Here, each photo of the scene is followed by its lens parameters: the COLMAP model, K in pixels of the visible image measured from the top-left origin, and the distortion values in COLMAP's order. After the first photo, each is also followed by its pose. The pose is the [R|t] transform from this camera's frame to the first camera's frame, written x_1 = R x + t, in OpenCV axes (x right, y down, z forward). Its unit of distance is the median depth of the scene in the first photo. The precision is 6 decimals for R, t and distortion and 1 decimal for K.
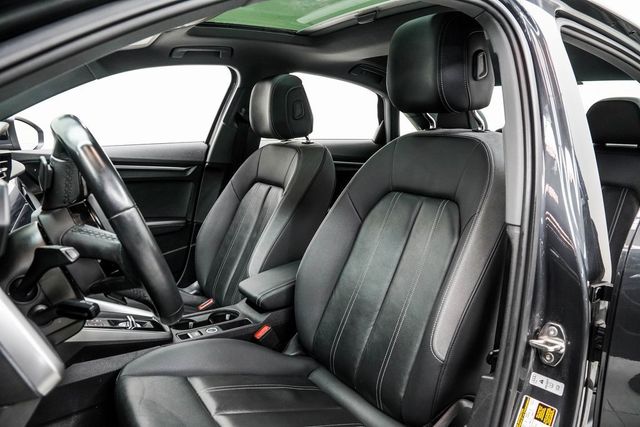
lens RADIAL K [[481.6, 0, 318.6], [0, 481.6, 211.1], [0, 0, 1]] dist [-0.116723, 0.064279]
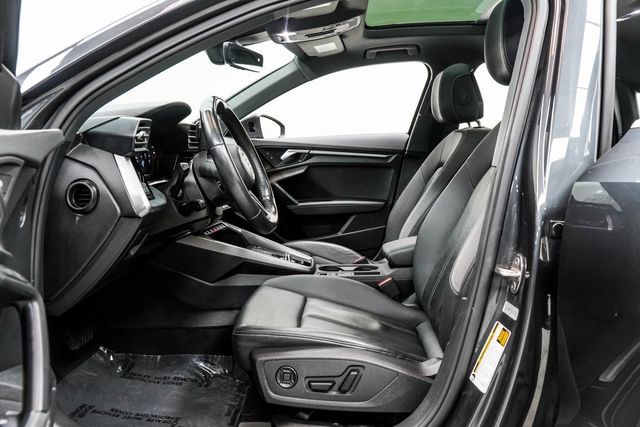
lens RADIAL K [[539.6, 0, 322.3], [0, 539.6, 215.7], [0, 0, 1]] dist [-0.066157, 0.027112]
pose [[0.809977, 0.053764, -0.583992, 0.395248], [-0.078324, 0.996785, -0.016866, 0.096009], [0.581208, 0.059402, 0.811584, -0.129537]]
